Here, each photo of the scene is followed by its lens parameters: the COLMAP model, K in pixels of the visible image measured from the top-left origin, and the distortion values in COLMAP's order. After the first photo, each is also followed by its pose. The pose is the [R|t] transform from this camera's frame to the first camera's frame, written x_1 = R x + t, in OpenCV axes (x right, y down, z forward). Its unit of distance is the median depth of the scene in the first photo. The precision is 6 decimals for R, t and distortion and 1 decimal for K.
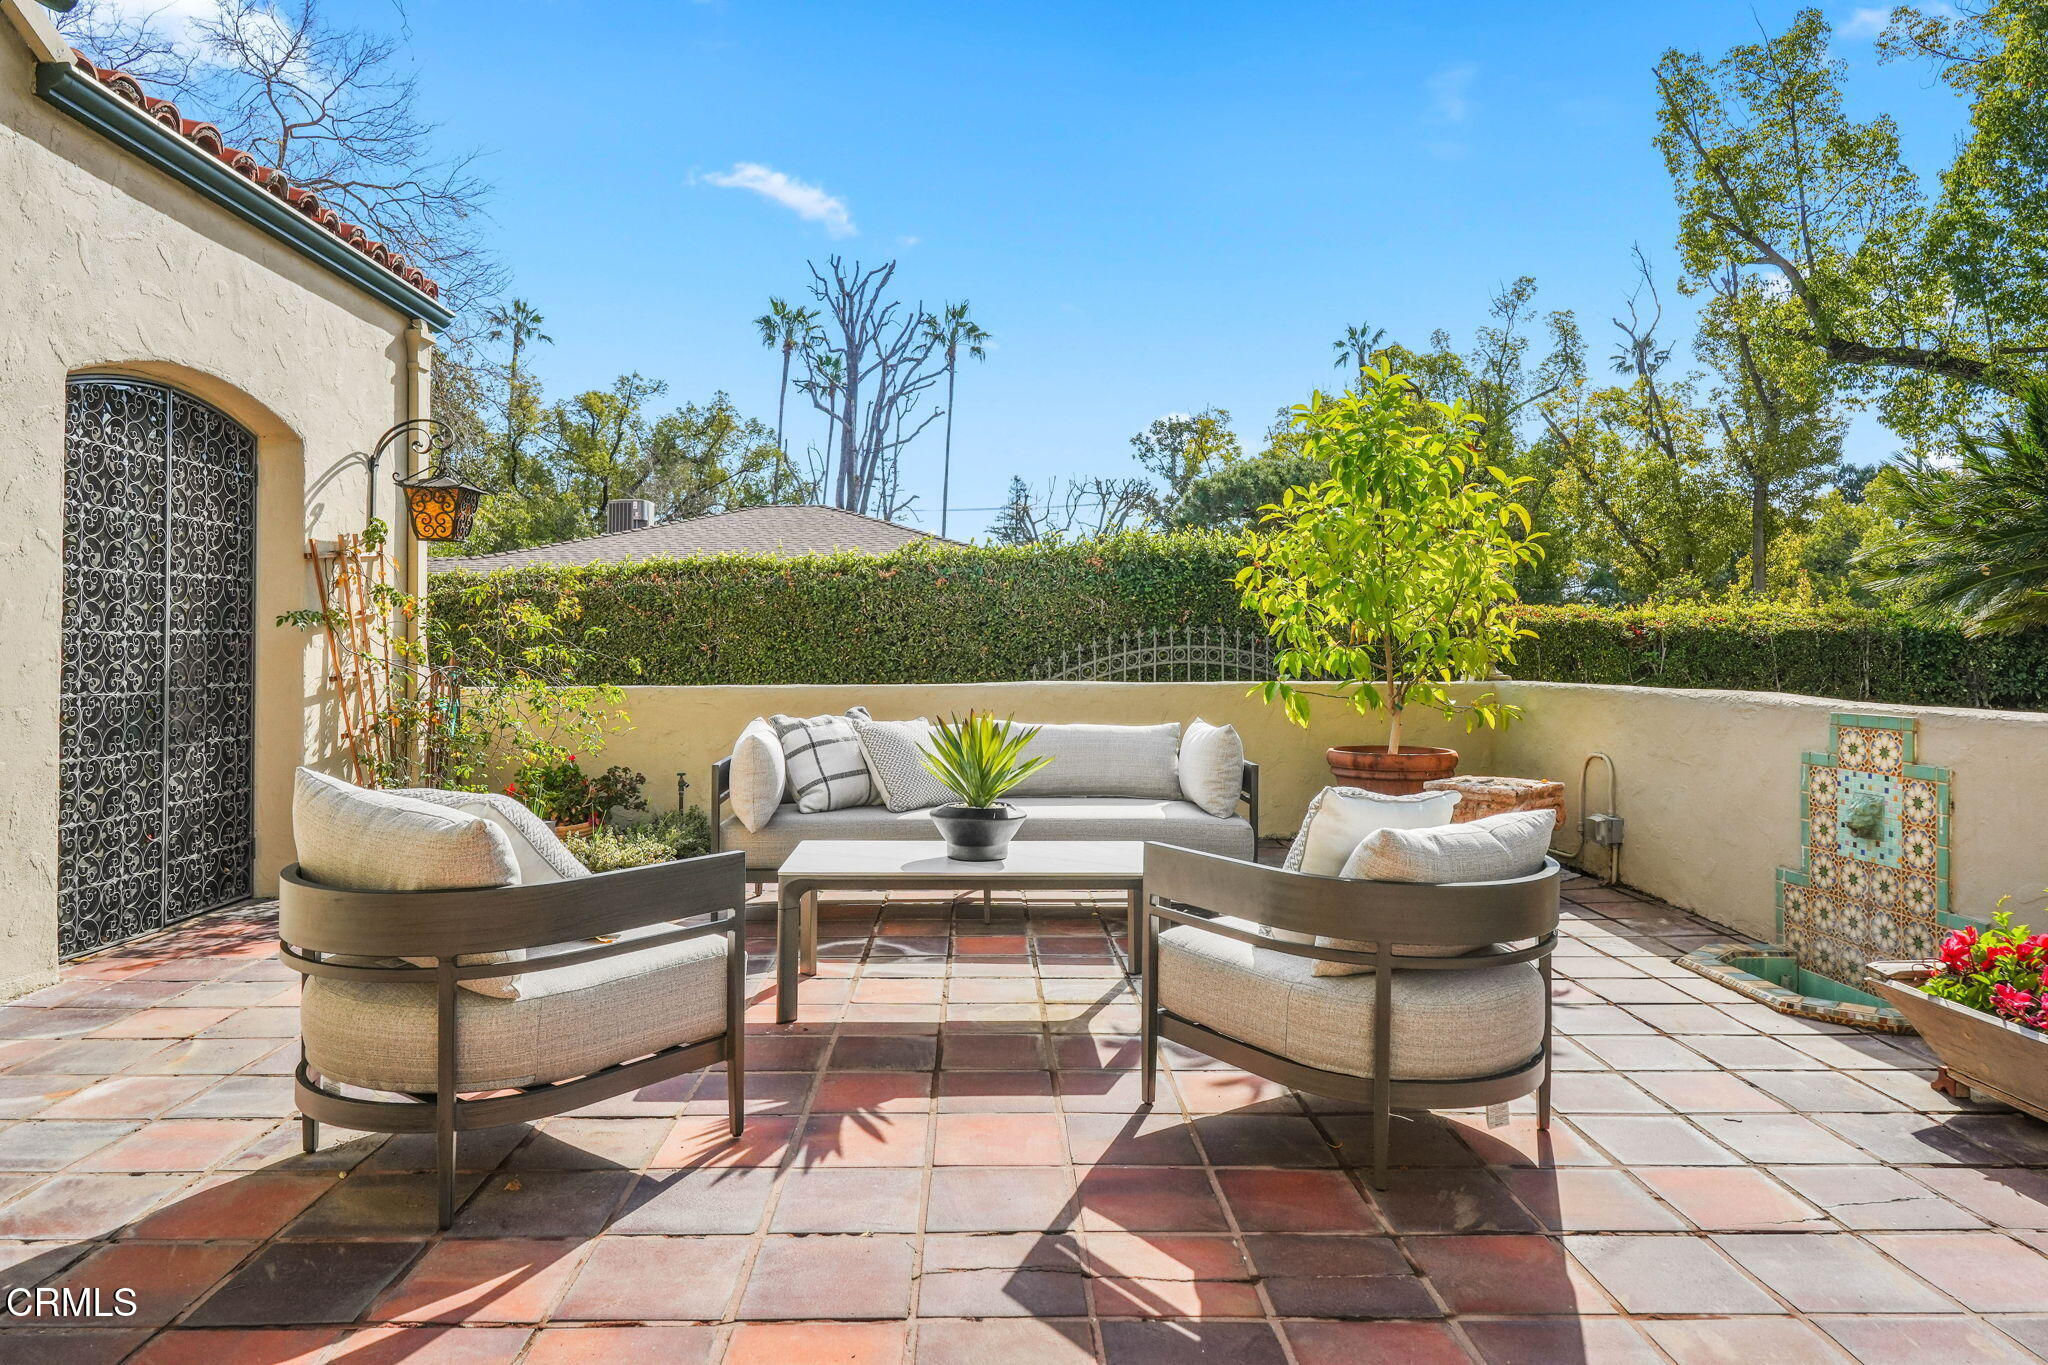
lens RADIAL K [[1236.4, 0, 1020.2], [0, 1236.4, 643.5], [0, 0, 1]] dist [-0.005513, 0.000030]
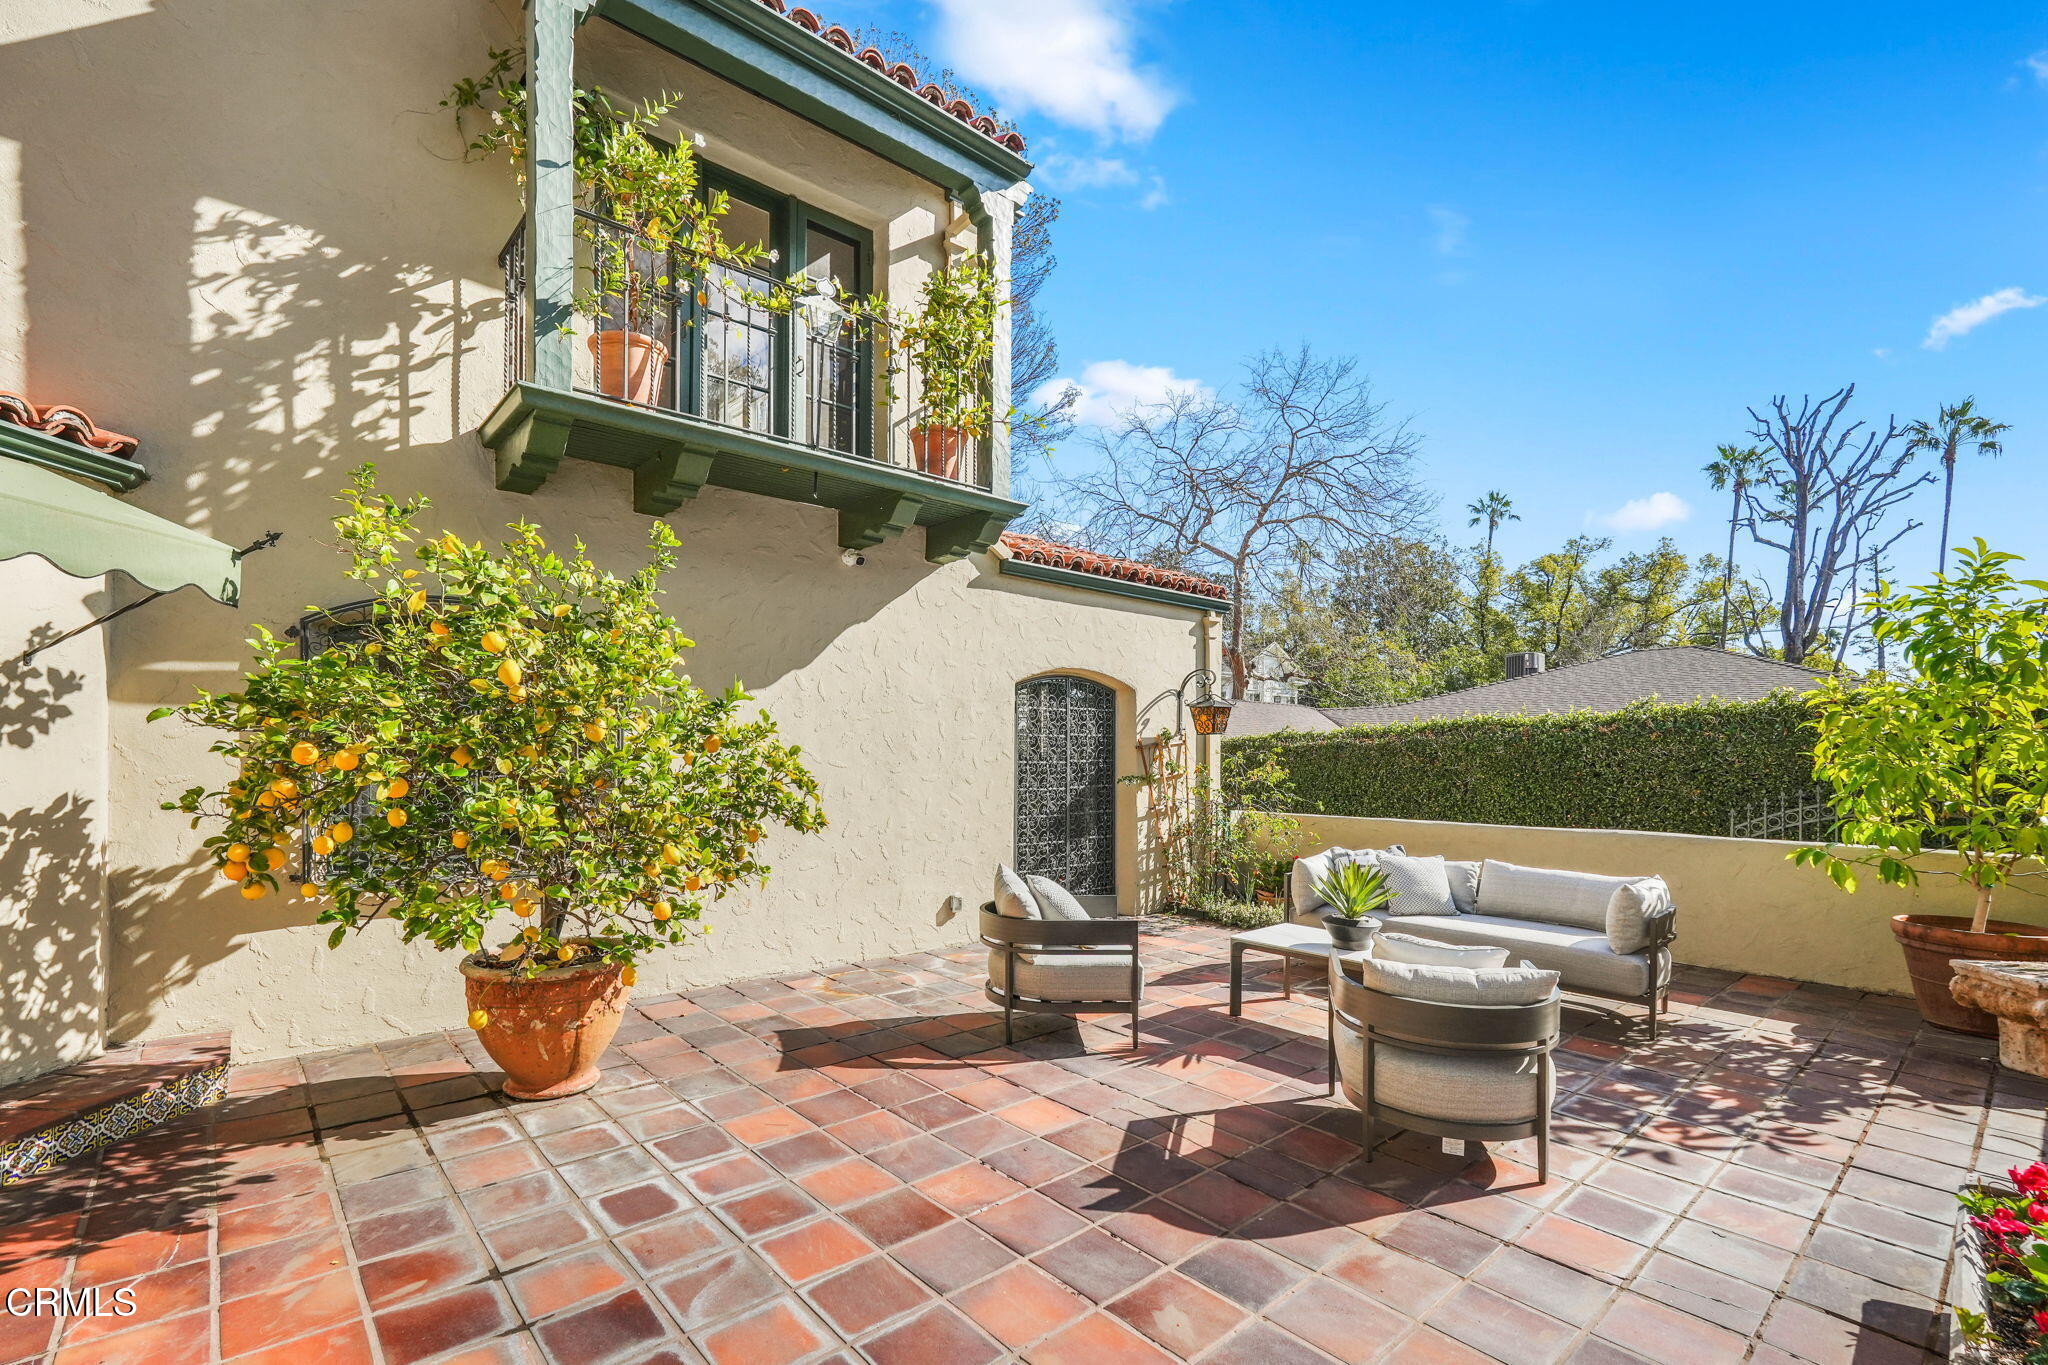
lens RADIAL K [[914.3, 0, 1027.1], [0, 914.3, 765.2], [0, 0, 1]] dist [0.002297, 0.000637]
pose [[0.646263, 0.013750, -0.762991, 0.222842], [-0.002884, 0.999875, 0.015577, -0.032863], [0.763110, -0.007866, 0.646221, -0.048785]]
